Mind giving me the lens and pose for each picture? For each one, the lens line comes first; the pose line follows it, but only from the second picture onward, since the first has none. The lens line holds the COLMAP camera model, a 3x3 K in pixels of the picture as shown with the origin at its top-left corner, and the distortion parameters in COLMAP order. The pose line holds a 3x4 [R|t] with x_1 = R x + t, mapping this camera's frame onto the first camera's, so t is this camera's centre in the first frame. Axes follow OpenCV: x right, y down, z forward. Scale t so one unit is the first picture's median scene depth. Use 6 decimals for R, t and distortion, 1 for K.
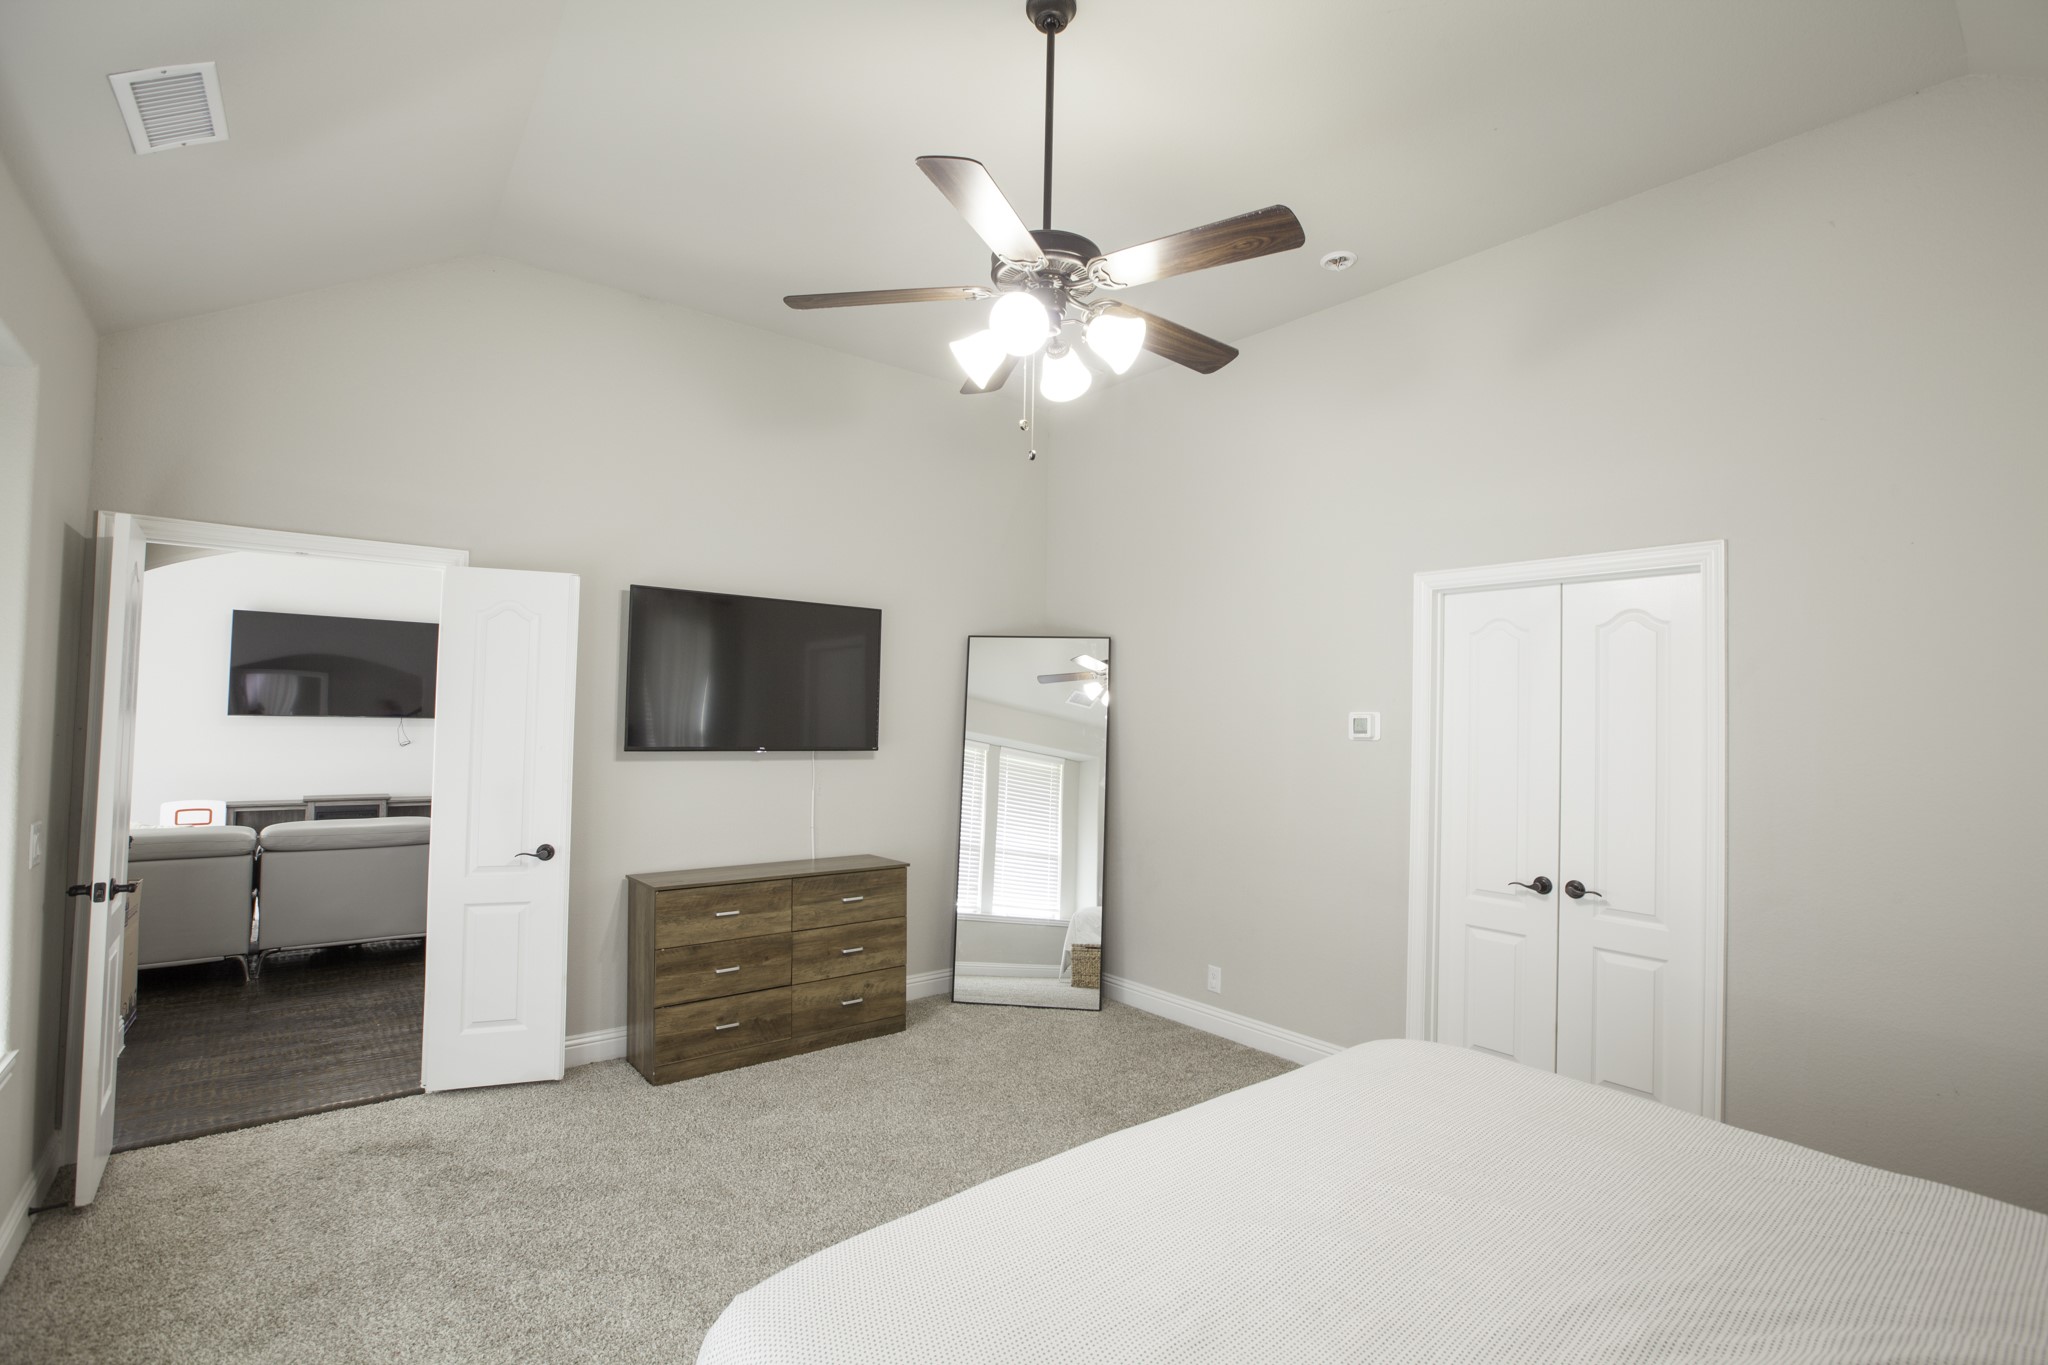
lens RADIAL K [[936.6, 0, 1082.4], [0, 936.6, 686.3], [0, 0, 1]] dist [-0.047897, 0.011375]
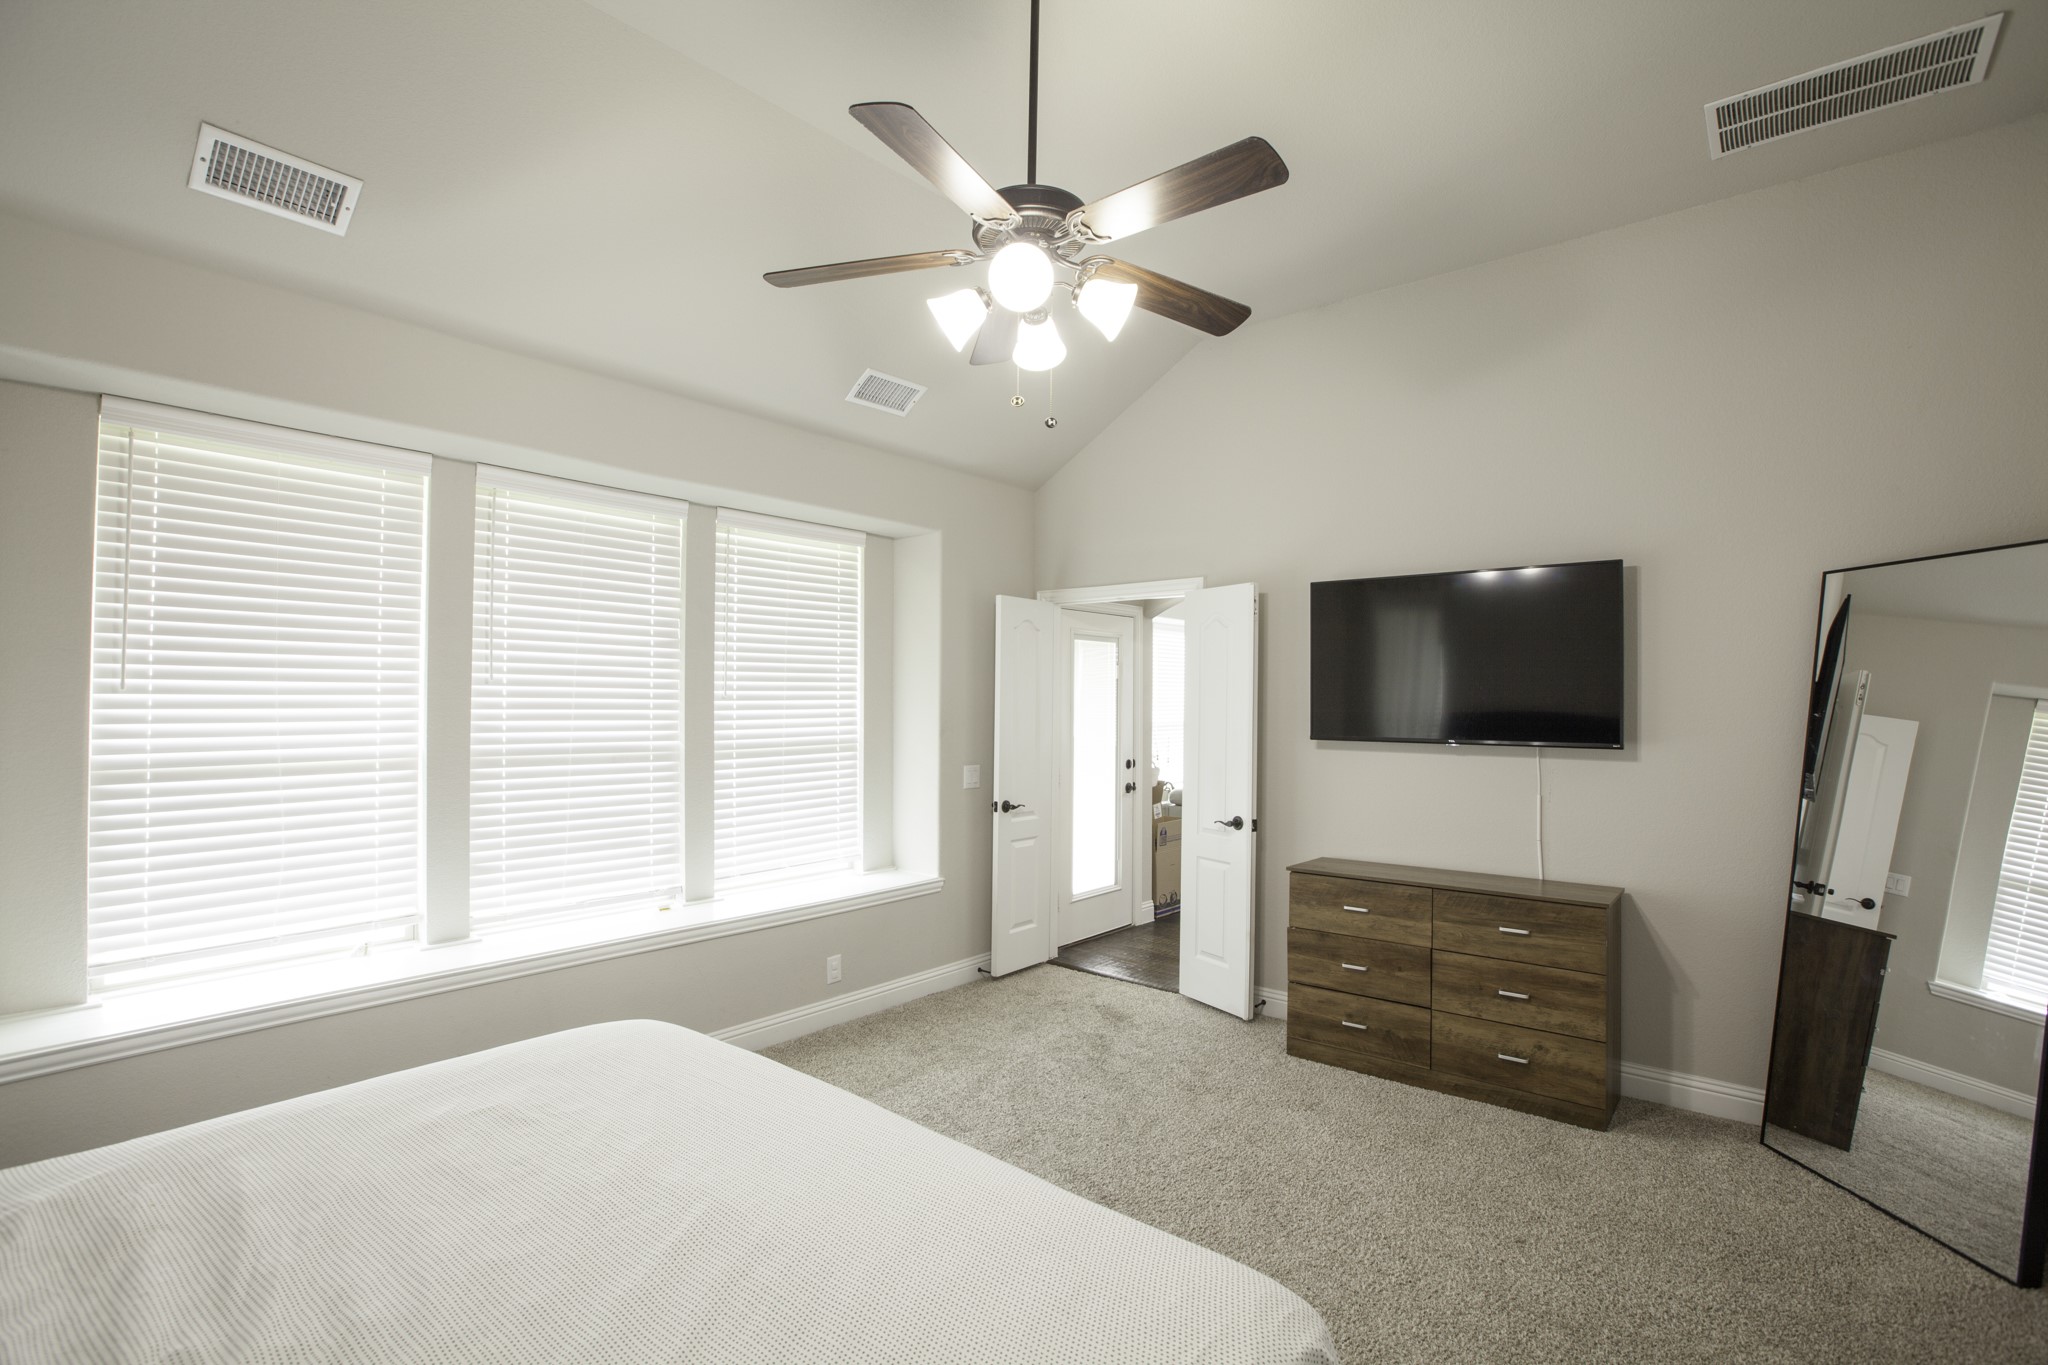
lens RADIAL K [[936.6, 0, 947.8], [0, 936.6, 673.3], [0, 0, 1]] dist [-0.047897, 0.011375]
pose [[0.132824, -0.040806, -0.990299, 0.509875], [0.033827, 0.998757, -0.036618, 0.019605], [0.990562, -0.028635, 0.134039, 0.439954]]
